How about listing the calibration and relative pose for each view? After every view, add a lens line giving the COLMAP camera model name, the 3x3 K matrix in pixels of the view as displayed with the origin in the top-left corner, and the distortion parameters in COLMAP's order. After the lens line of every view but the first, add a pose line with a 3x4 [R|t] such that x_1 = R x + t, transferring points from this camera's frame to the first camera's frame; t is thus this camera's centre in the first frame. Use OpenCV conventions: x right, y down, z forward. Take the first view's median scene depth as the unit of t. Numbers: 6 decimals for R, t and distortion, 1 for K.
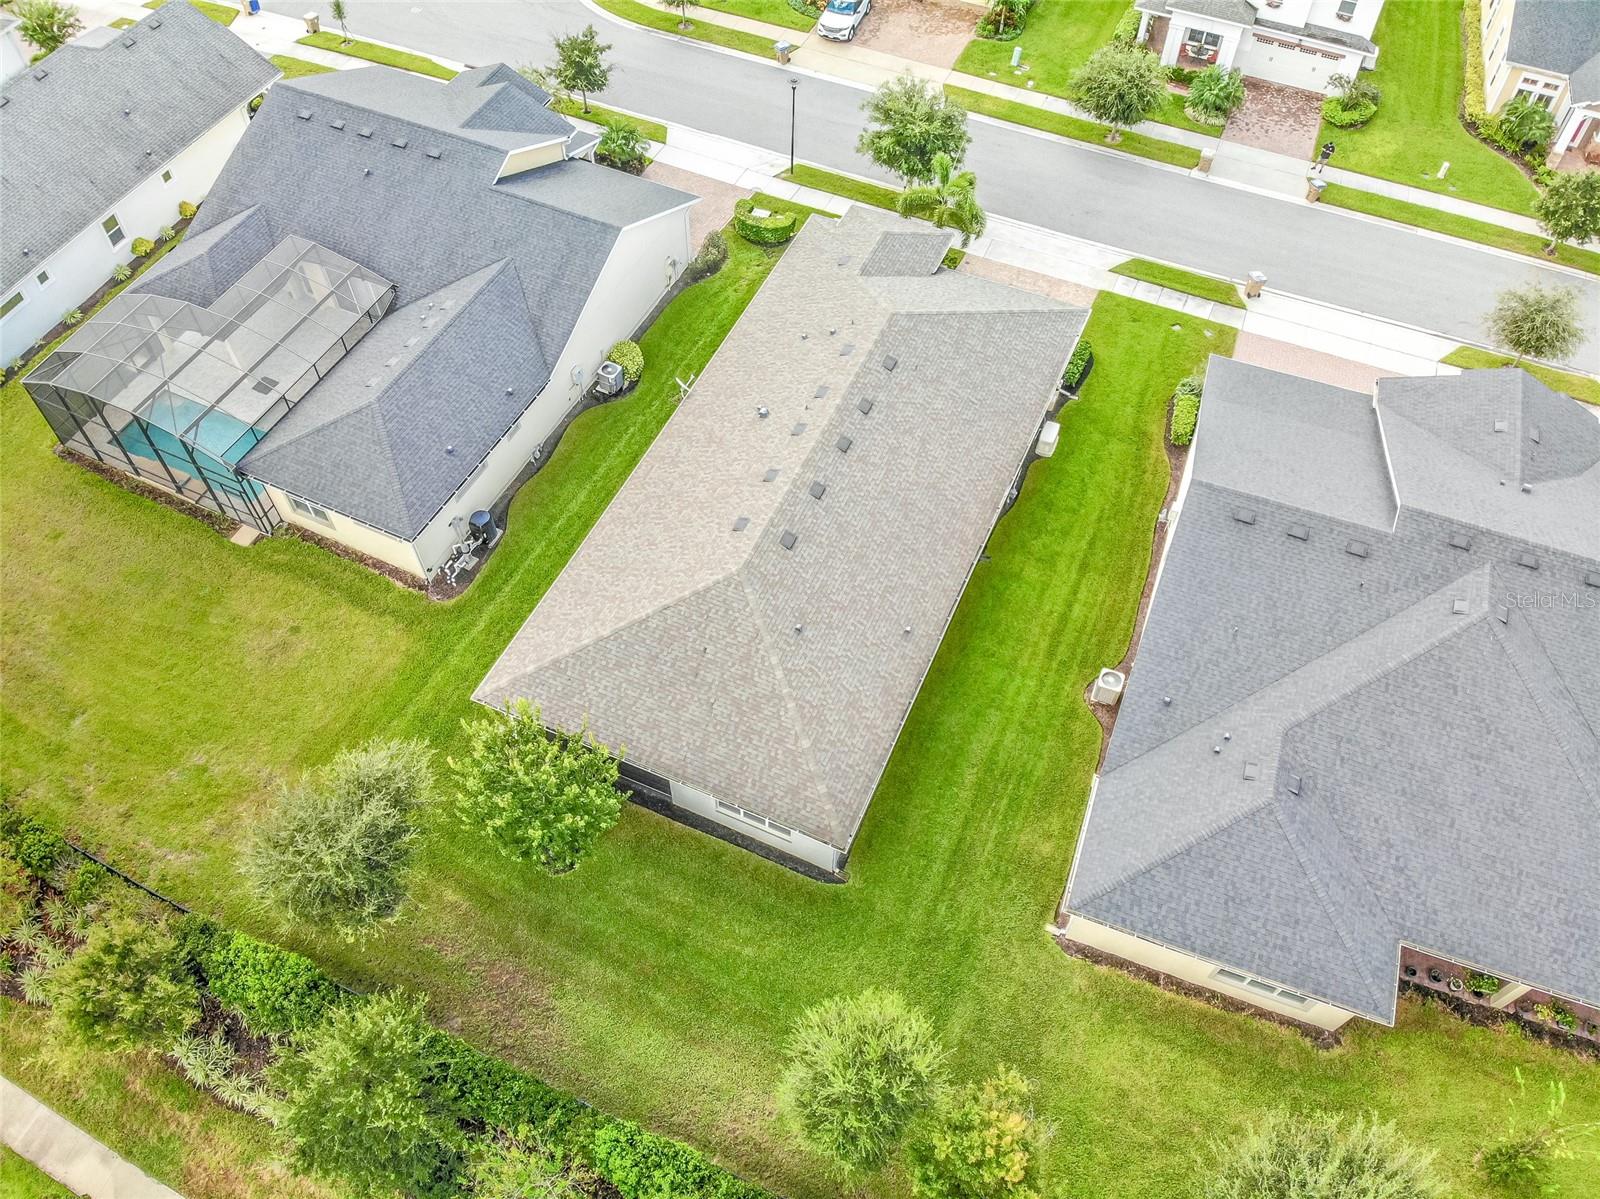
lens RADIAL K [[1179.7, 0, 799.8], [0, 1179.7, 607.1], [0, 0, 1]] dist [0.040967, -0.144087]
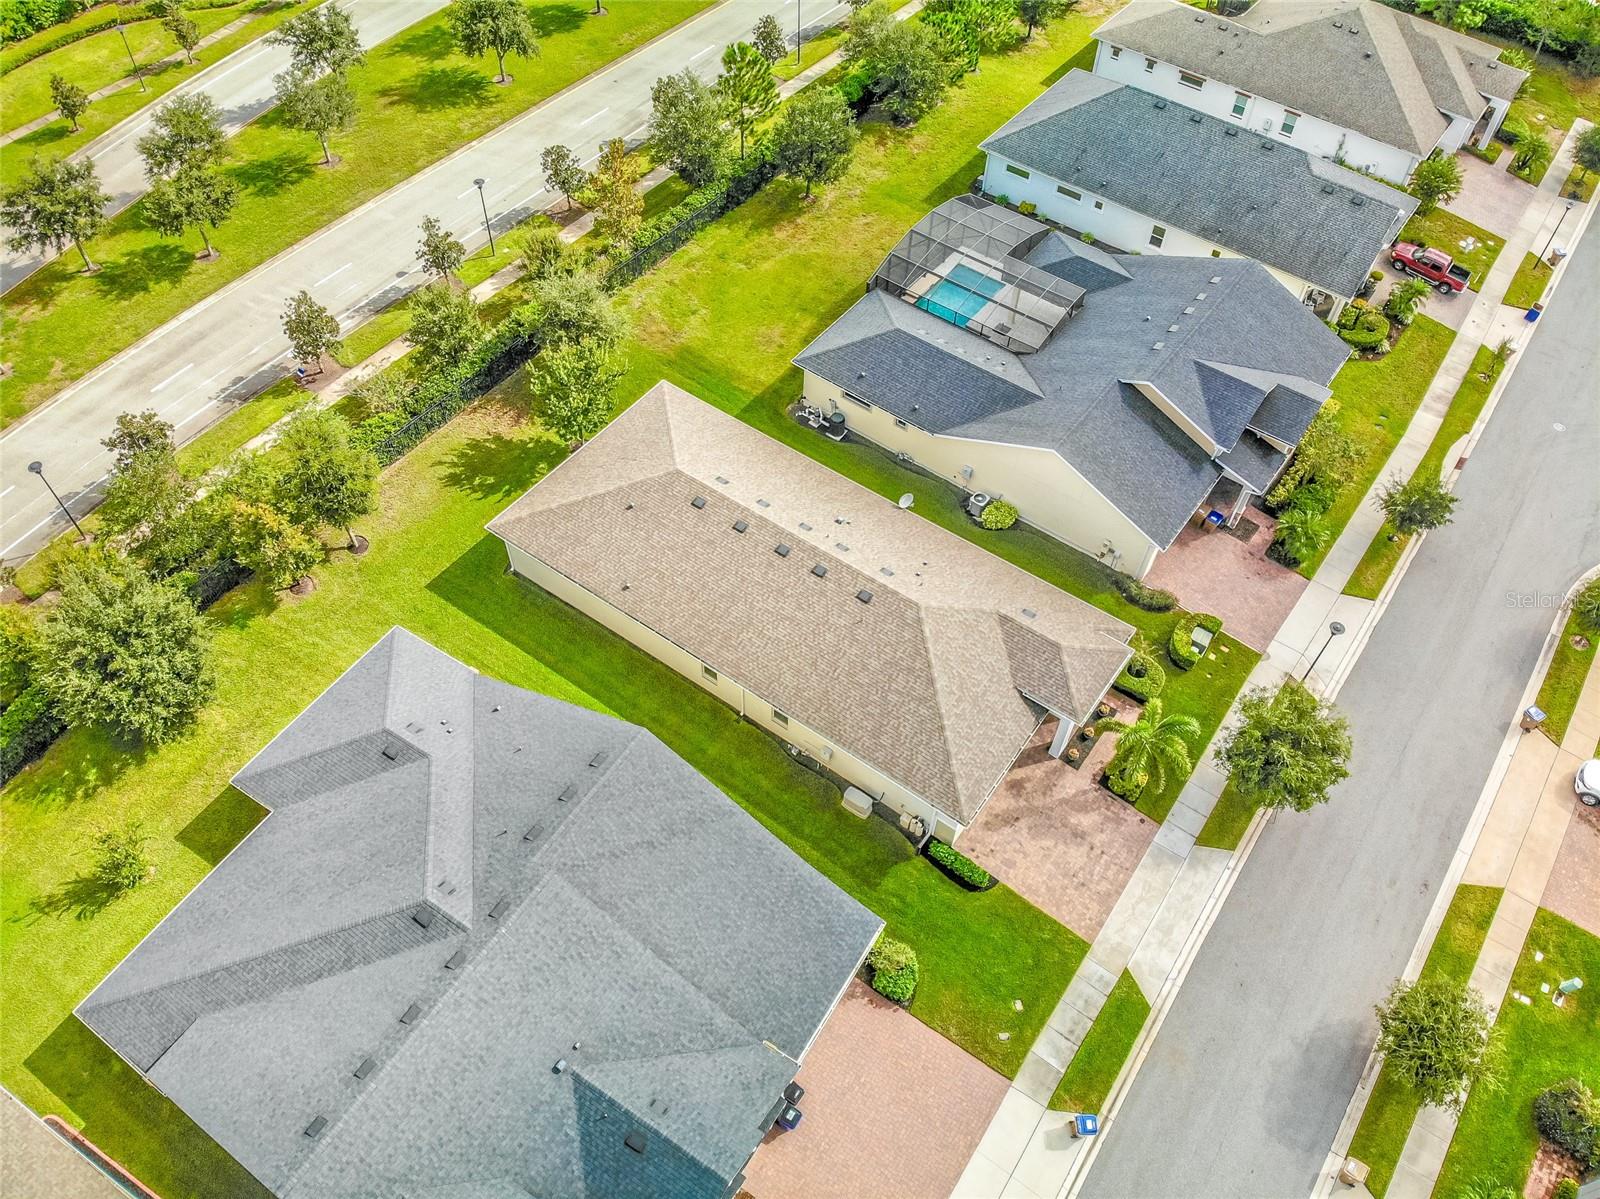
lens RADIAL K [[1189.5, 0, 800.0], [0, 1189.5, 599.5], [0, 0, 1]] dist [0.108794, -0.277711]
pose [[-0.204188, 0.758882, -0.618390, 0.779194], [-0.812759, 0.220683, 0.539187, -0.750297], [0.545647, 0.612697, 0.571727, 0.282726]]
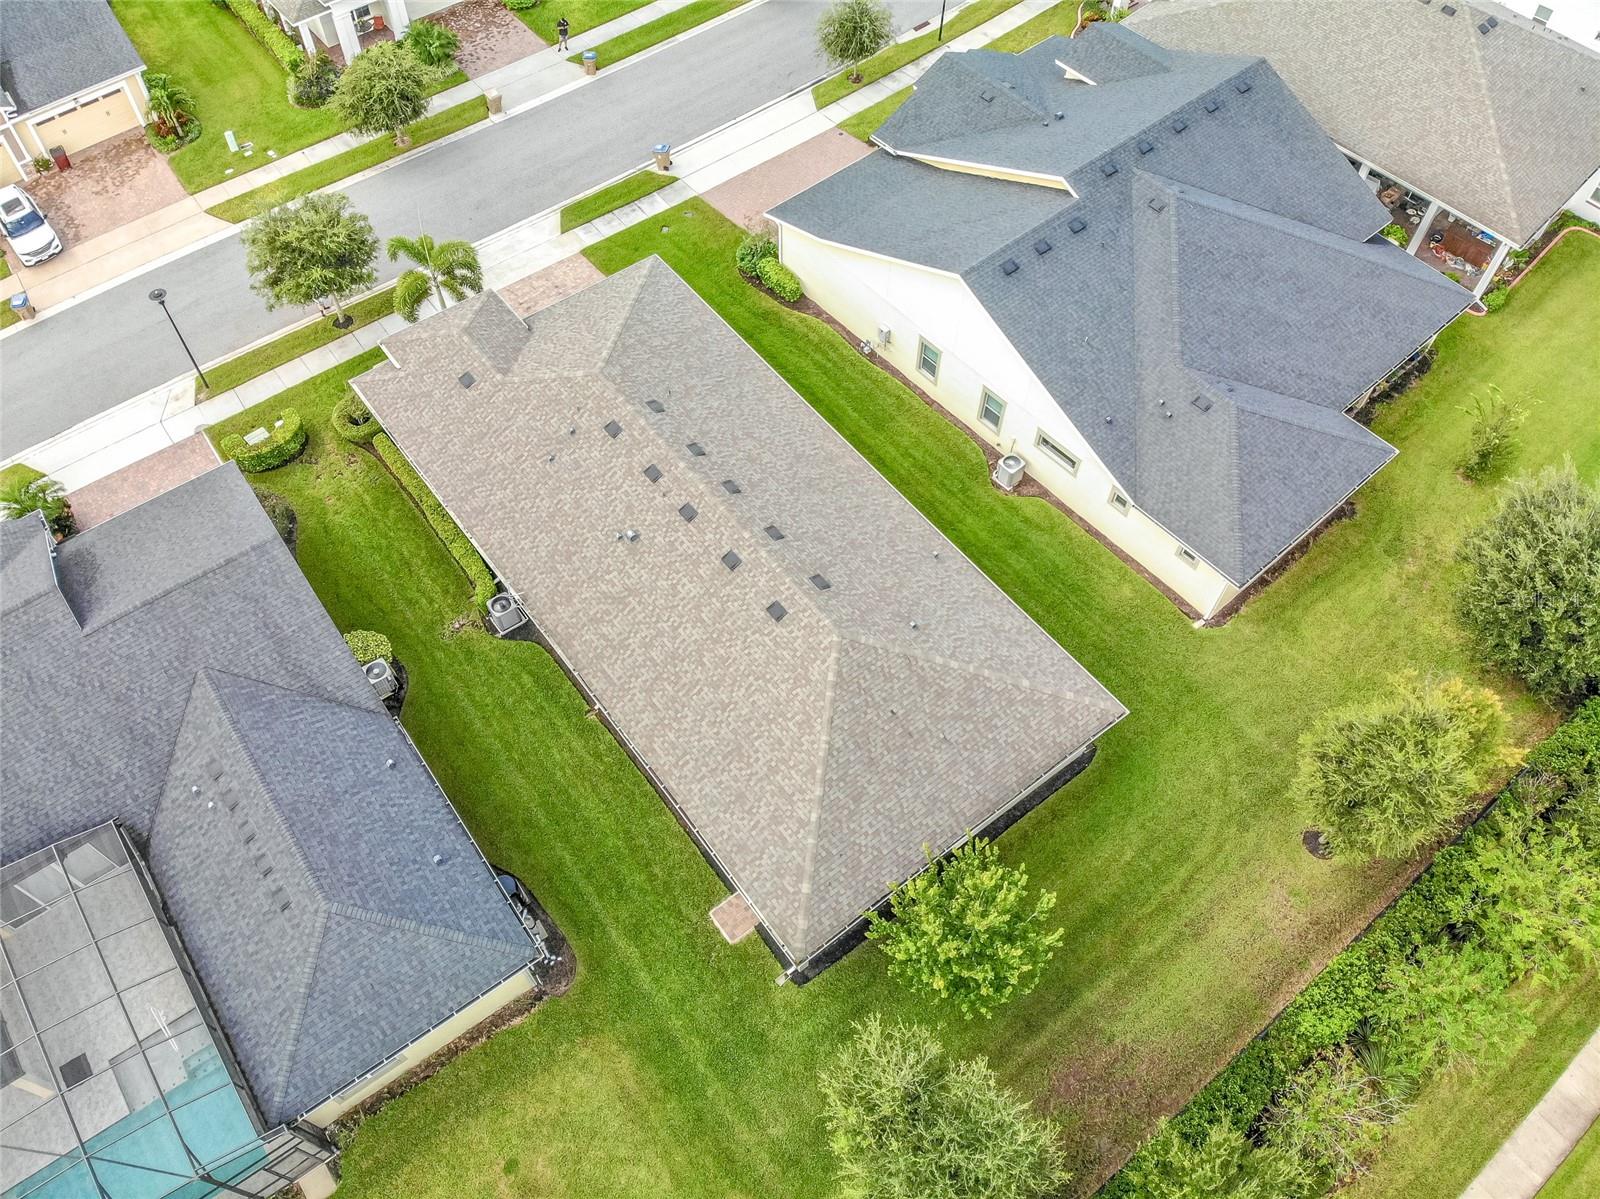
lens RADIAL K [[1179.7, 0, 799.8], [0, 1179.7, 607.1], [0, 0, 1]] dist [0.040967, -0.144087]
pose [[0.476156, -0.740035, 0.474999, -0.405724], [0.715277, 0.640154, 0.280322, -0.270743], [-0.511520, 0.206279, 0.834144, 0.193016]]
